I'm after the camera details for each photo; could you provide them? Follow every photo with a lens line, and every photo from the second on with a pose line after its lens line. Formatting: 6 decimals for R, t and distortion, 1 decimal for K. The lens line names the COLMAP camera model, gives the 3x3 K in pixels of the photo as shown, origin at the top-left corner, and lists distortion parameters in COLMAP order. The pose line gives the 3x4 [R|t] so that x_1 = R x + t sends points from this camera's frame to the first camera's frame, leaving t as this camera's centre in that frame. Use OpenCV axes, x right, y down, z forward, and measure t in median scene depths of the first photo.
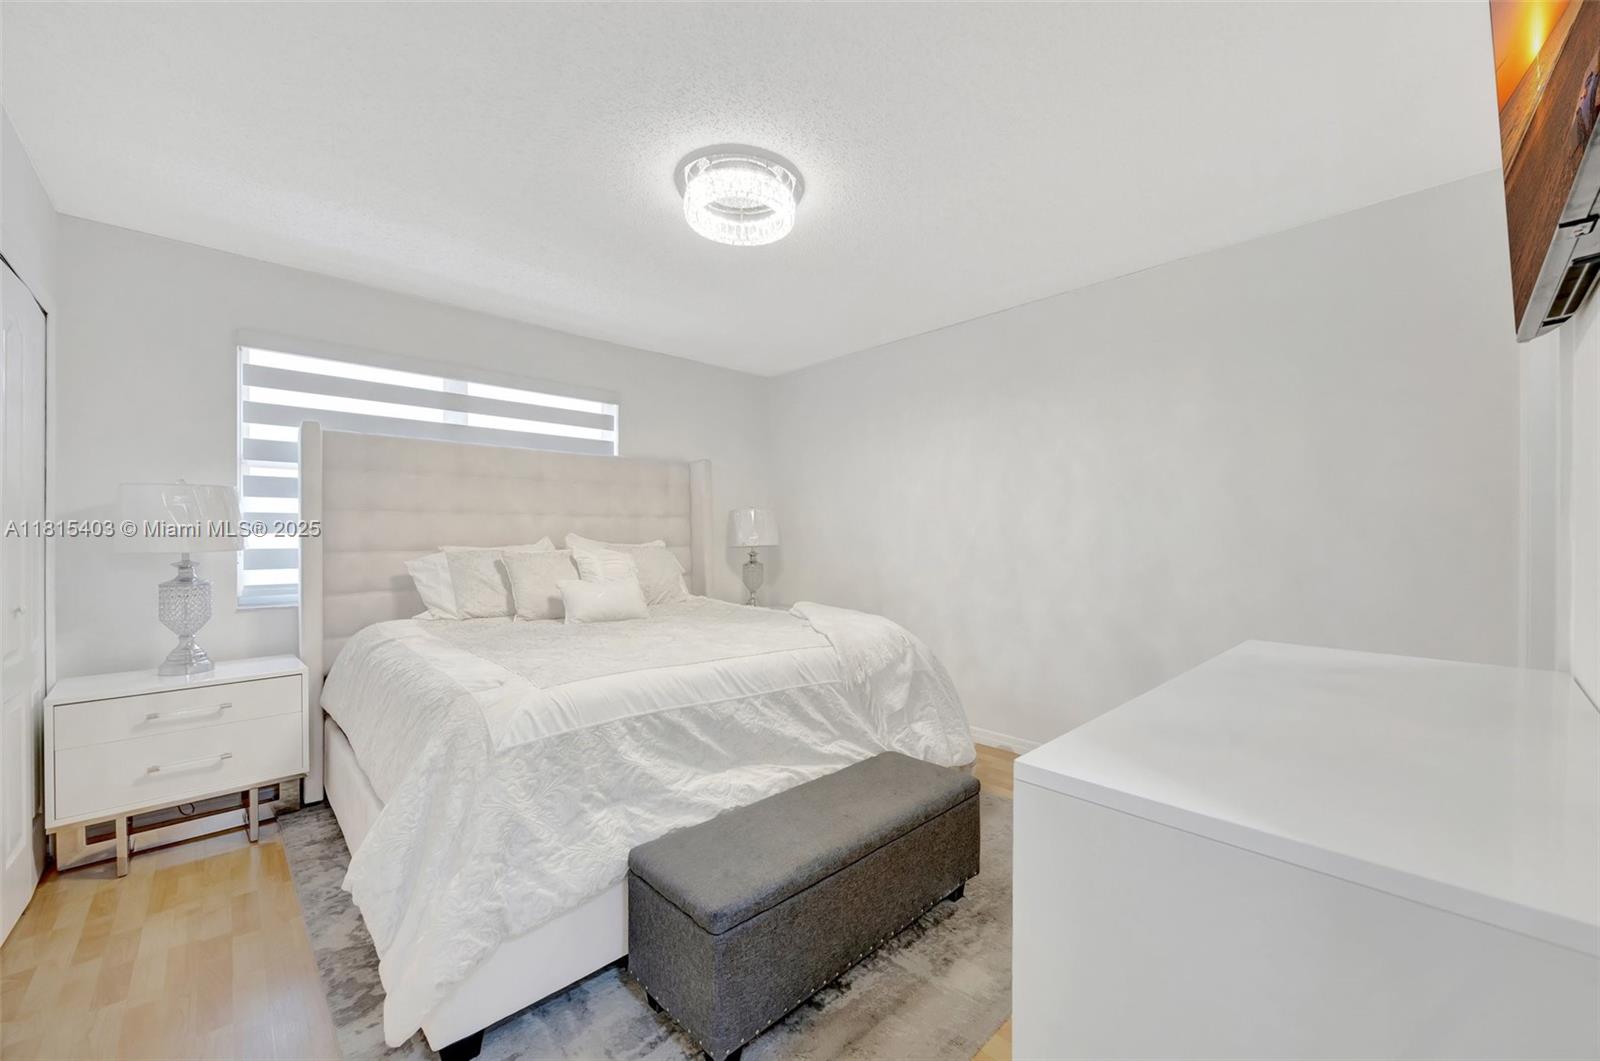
lens RADIAL K [[624.1, 0, 805.0], [0, 624.1, 537.4], [0, 0, 1]] dist [0.001822, 0.000049]
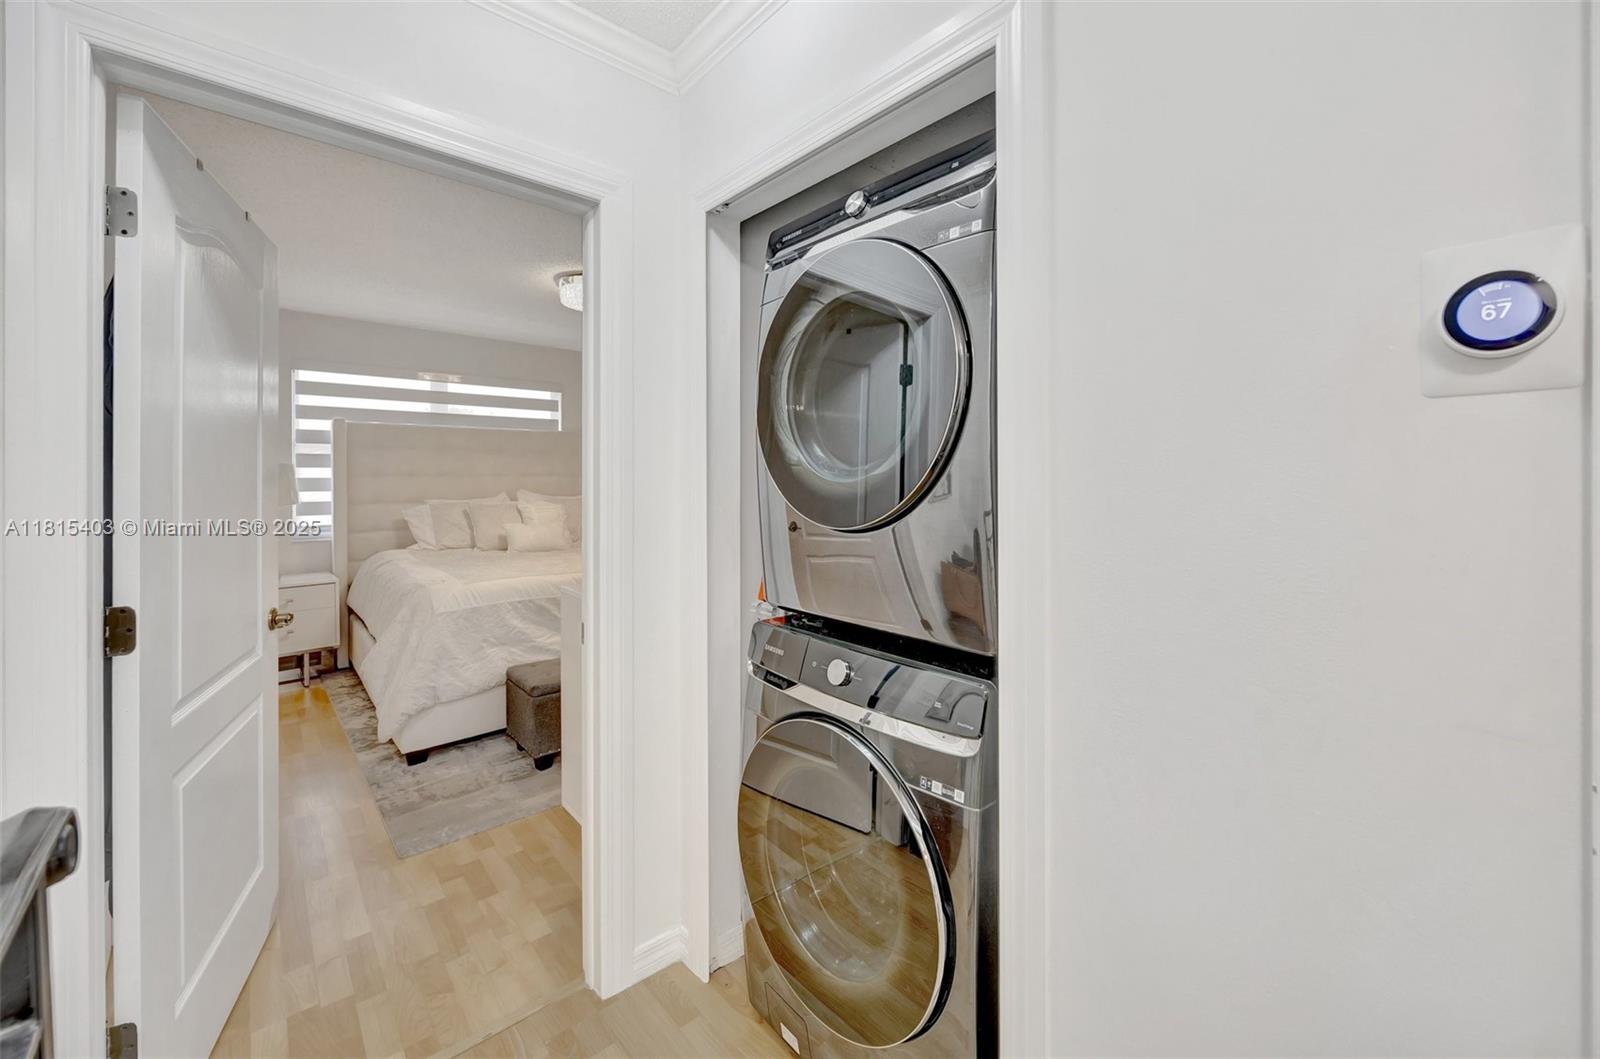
lens RADIAL K [[617.8, 0, 798.3], [0, 617.8, 485.8], [0, 0, 1]] dist [-0.001004, -0.000007]
pose [[0.999665, 0.004154, -0.025539, 0.390142], [-0.003845, 0.999919, 0.012156, -0.047749], [0.025588, -0.012054, 0.999600, -0.509020]]
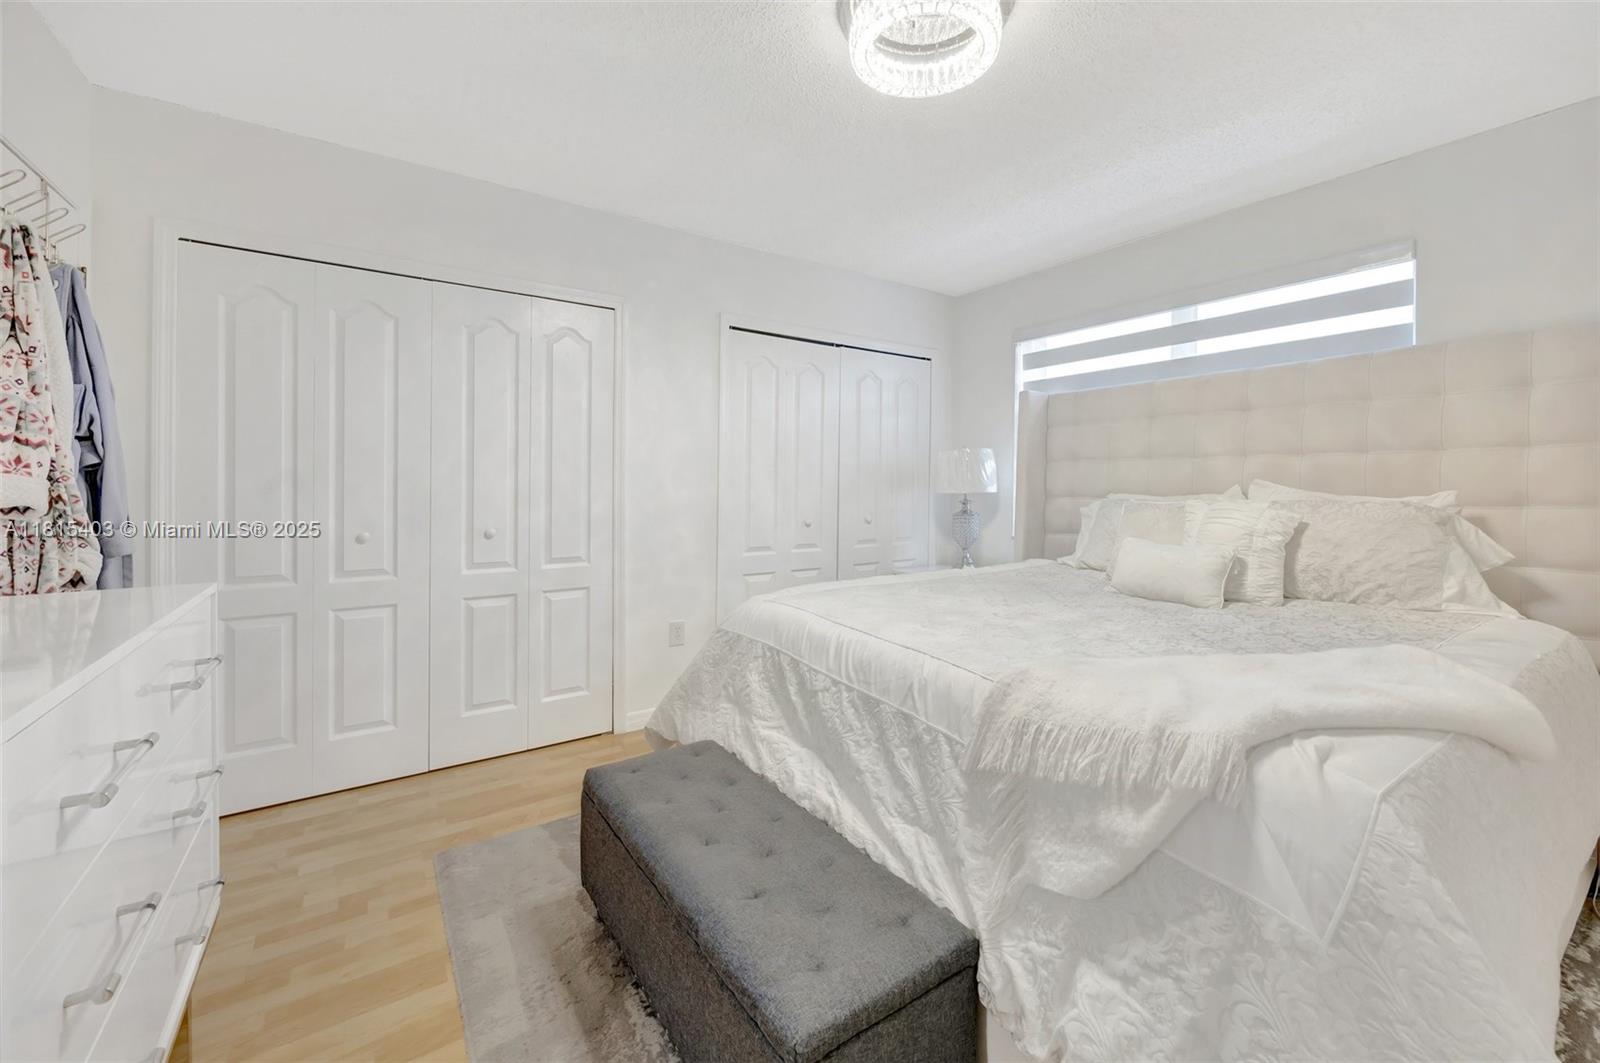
lens RADIAL K [[641.7, 0, 838.9], [0, 641.7, 483.5], [0, 0, 1]] dist [-0.000169, -0.000062]
pose [[-0.127404, -0.000149, -0.991851, 0.553498], [-0.004913, 0.999988, 0.000481, -0.000037], [0.991839, 0.004934, -0.127403, 0.840211]]
